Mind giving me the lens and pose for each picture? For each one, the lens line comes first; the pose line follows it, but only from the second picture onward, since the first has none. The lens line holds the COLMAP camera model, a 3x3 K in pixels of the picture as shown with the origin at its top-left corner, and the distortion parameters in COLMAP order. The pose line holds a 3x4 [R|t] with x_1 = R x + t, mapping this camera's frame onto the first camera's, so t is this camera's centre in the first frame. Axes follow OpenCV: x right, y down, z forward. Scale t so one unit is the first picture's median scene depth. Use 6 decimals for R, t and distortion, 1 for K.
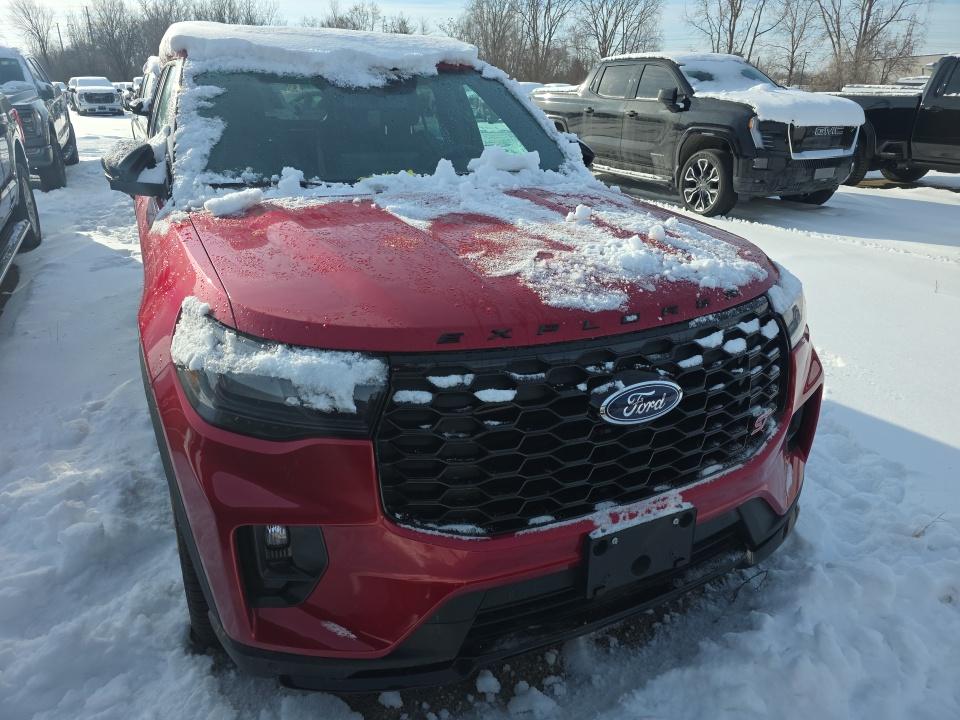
lens RADIAL K [[636.7, 0, 477.8], [0, 636.7, 352.7], [0, 0, 1]] dist [0.055043, -0.046636]
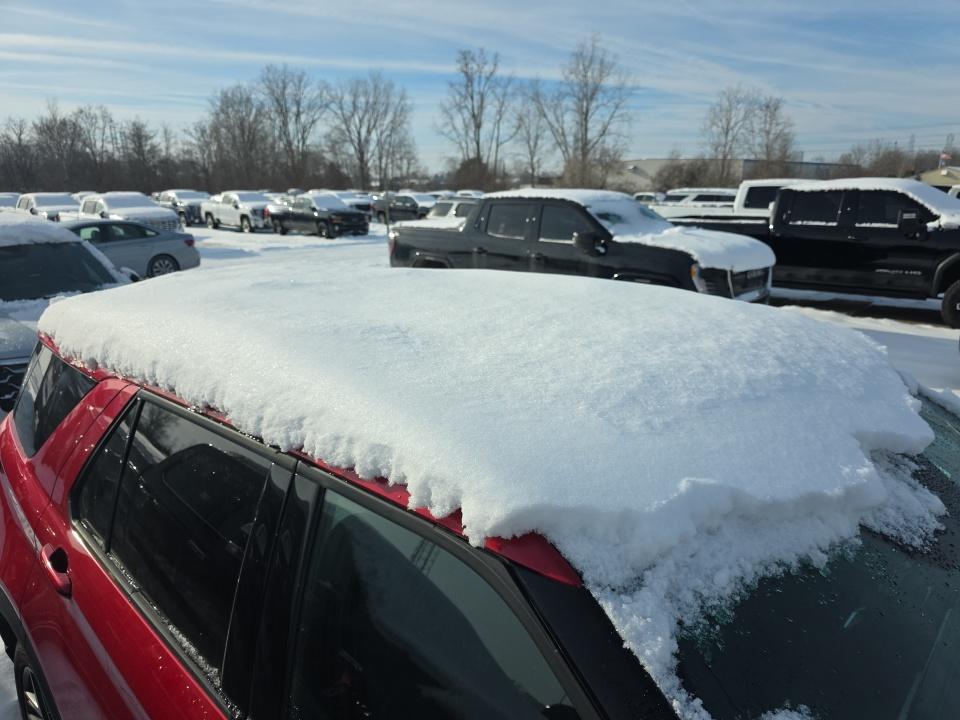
lens RADIAL K [[635.9, 0, 480.0], [0, 635.9, 360.0], [0, 0, 1]] dist [0.051618, -0.040466]
pose [[0.930488, -0.112590, 0.348590, -0.791736], [0.154695, 0.983353, -0.095318, -0.700493], [-0.332055, 0.142618, 0.932416, 0.926258]]
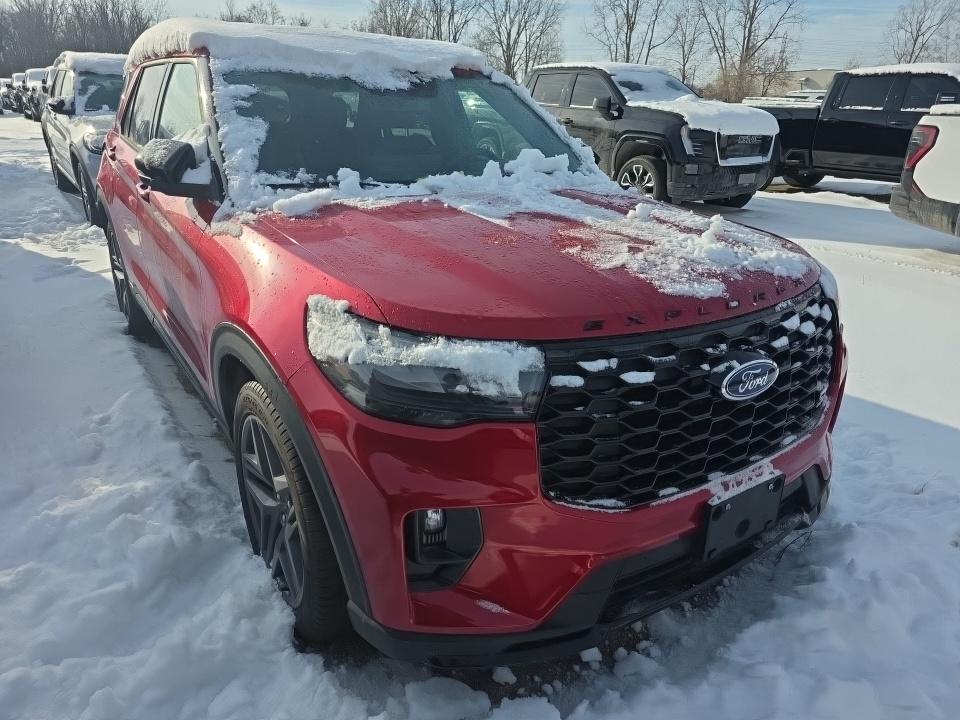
lens RADIAL K [[635.9, 0, 480.0], [0, 635.9, 360.0], [0, 0, 1]] dist [0.051618, -0.040466]
pose [[0.989644, -0.037408, 0.138586, -0.262263], [0.037007, 0.999300, 0.005473, 0.015051], [-0.138694, -0.000287, 0.990335, -0.023627]]
